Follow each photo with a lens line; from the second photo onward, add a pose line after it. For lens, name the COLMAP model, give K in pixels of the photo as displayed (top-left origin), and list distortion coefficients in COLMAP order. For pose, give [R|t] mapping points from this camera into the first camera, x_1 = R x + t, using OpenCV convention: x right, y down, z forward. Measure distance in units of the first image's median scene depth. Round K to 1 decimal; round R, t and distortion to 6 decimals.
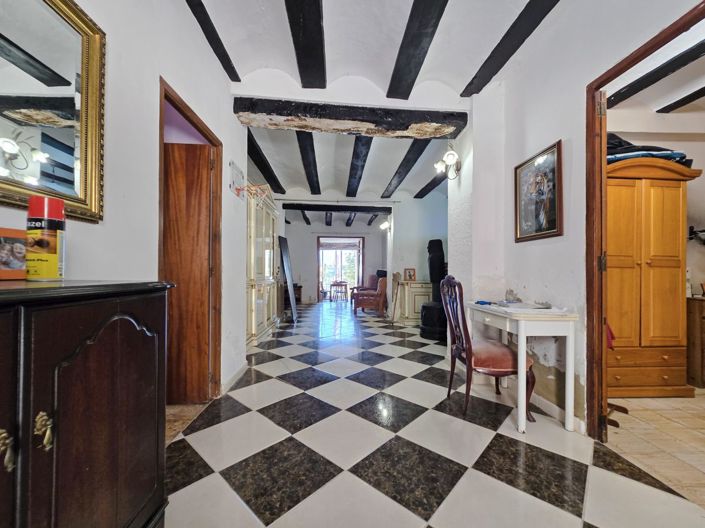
lens RADIAL K [[290.0, 0, 355.6], [0, 290.0, 273.5], [0, 0, 1]] dist [-0.005802, 0.000611]
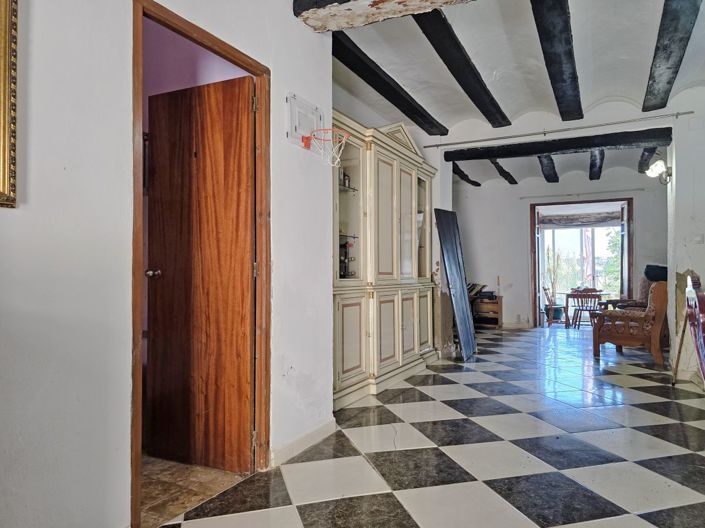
lens RADIAL K [[498.9, 0, 357.3], [0, 498.9, 264.1], [0, 0, 1]] dist [0.042036, -0.030018]
pose [[0.854164, -0.013100, -0.519839, 0.117217], [0.003430, 0.999803, -0.019559, 0.000468], [0.519993, 0.014924, 0.854040, 0.070282]]
